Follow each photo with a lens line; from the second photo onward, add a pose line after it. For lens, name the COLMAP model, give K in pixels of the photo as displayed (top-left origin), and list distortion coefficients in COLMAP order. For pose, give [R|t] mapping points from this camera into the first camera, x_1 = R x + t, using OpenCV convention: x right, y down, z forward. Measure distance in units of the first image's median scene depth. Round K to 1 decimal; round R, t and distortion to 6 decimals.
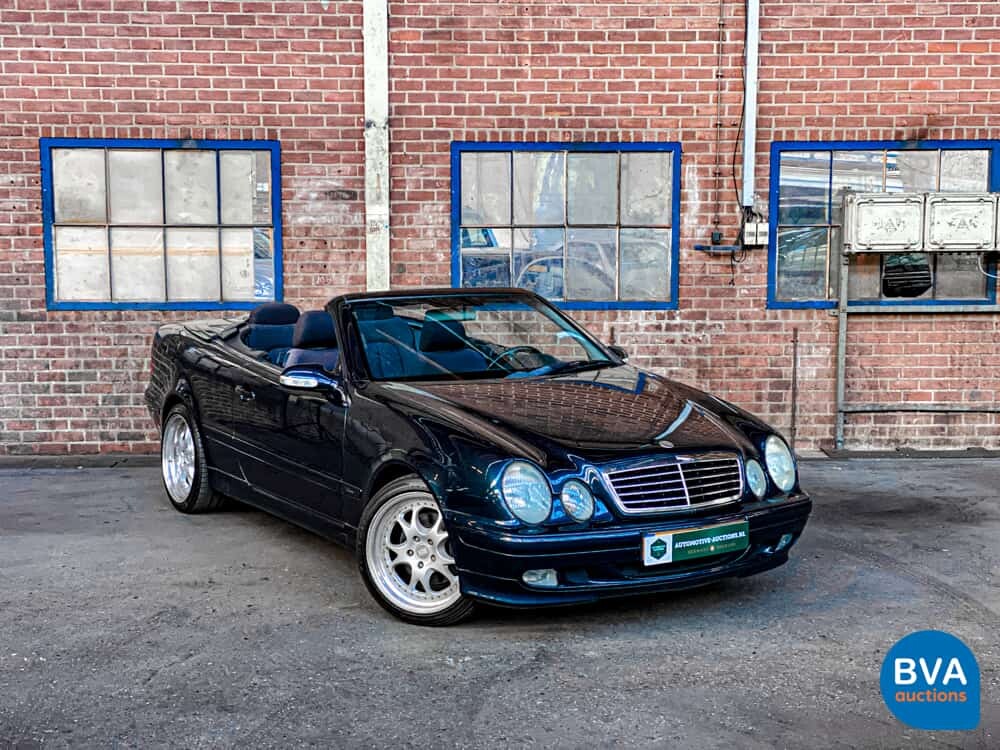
lens RADIAL K [[1483.6, 0, 505.5], [0, 1483.6, 374.2], [0, 0, 1]] dist [0.145341, 0.000000]
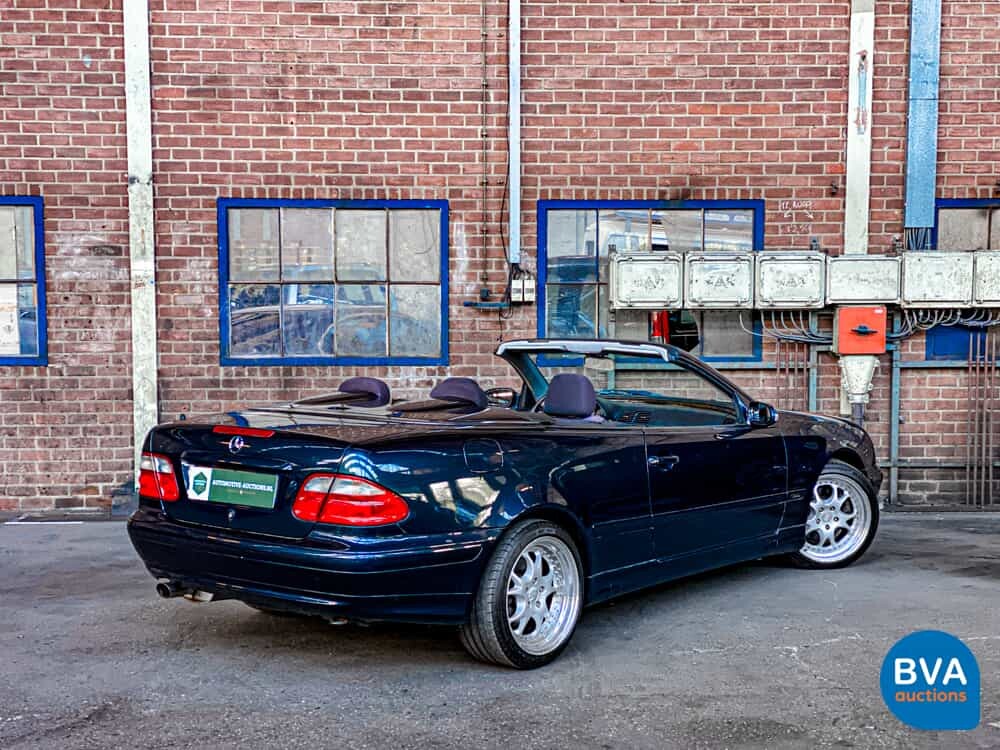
lens RADIAL K [[1484.4, 0, 521.8], [0, 1484.4, 382.0], [0, 0, 1]] dist [0.140900, 0.000000]
pose [[0.999959, 0.000993, -0.008962, 0.177163], [-0.001306, 0.999387, -0.034989, 0.002662], [0.008921, 0.034999, 0.999348, -0.000458]]
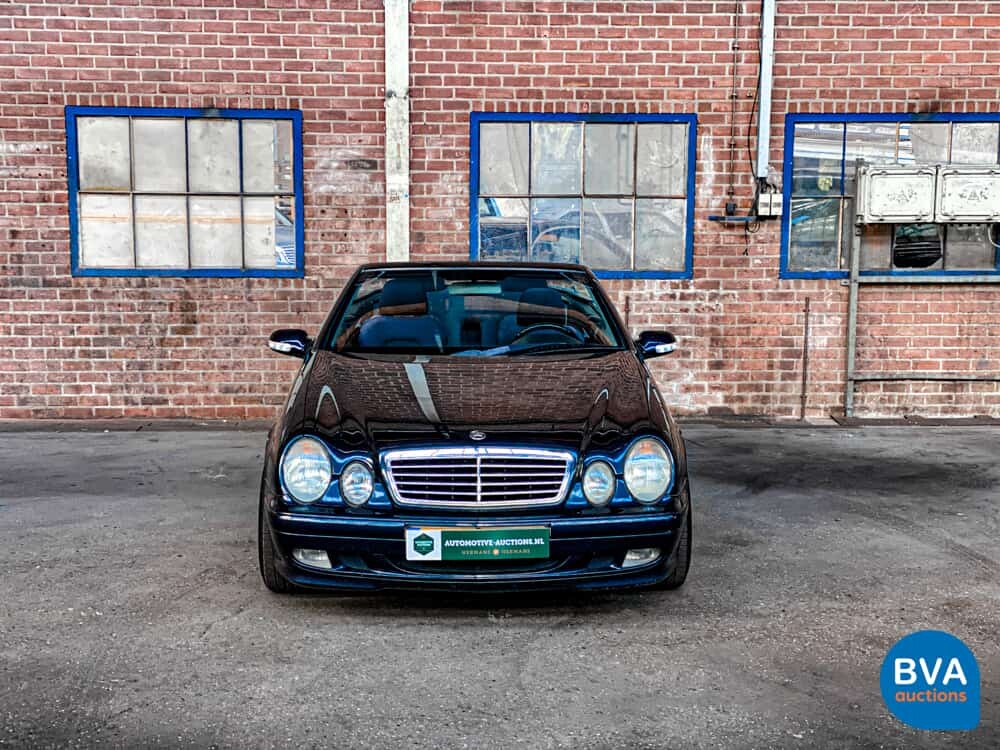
lens RADIAL K [[1483.6, 0, 503.1], [0, 1483.6, 375.4], [0, 0, 1]] dist [0.145341, 0.000000]
pose [[0.999961, 0.004457, 0.007659, -0.021158], [-0.004624, 0.999749, 0.021936, 0.000711], [-0.007560, -0.021970, 0.999730, -0.018337]]
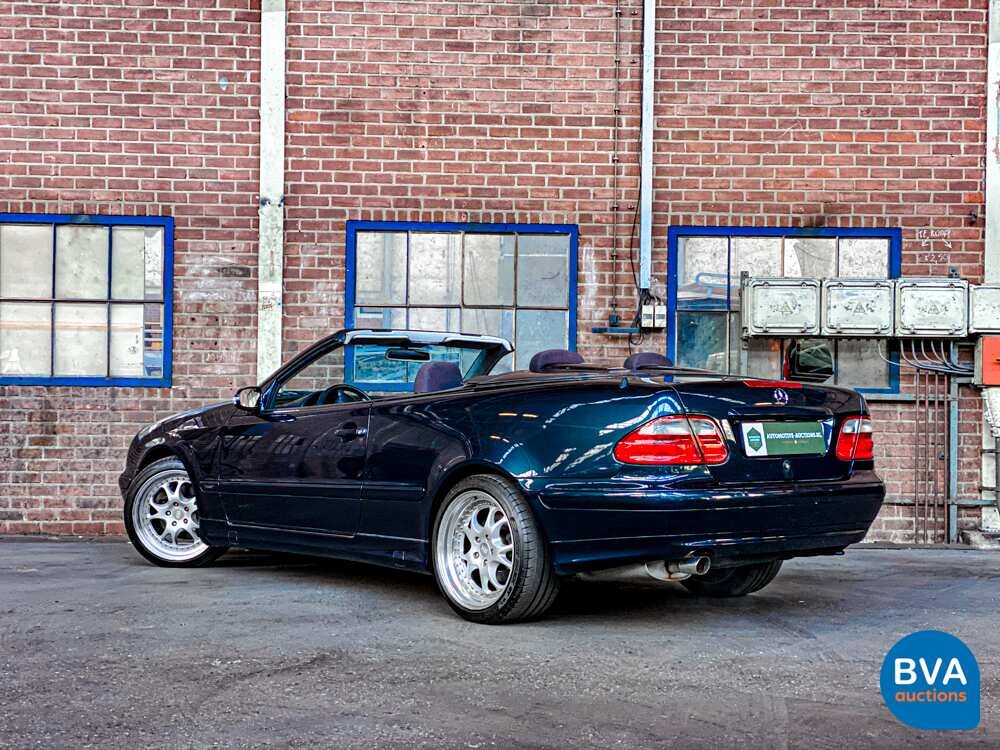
lens RADIAL K [[1483.6, 0, 501.3], [0, 1483.6, 377.5], [0, 0, 1]] dist [0.145341, 0.000000]
pose [[0.999734, 0.012643, -0.019294, 0.087216], [-0.015020, 0.991594, -0.128515, 0.074160], [0.017507, 0.128771, 0.991520, 0.027970]]
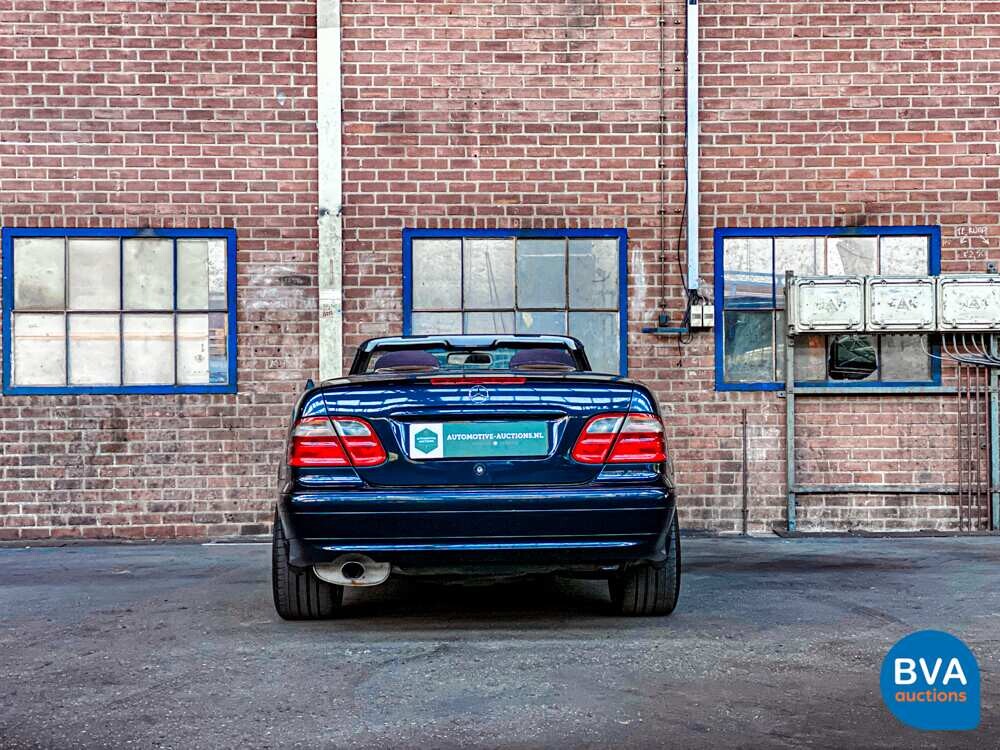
lens RADIAL K [[1483.6, 0, 503.2], [0, 1483.6, 380.3], [0, 0, 1]] dist [0.145341, 0.000000]
pose [[0.999920, -0.006388, -0.010898, 0.043309], [0.004974, 0.992122, -0.125178, 0.076284], [0.011612, 0.125114, 0.992074, -0.004723]]
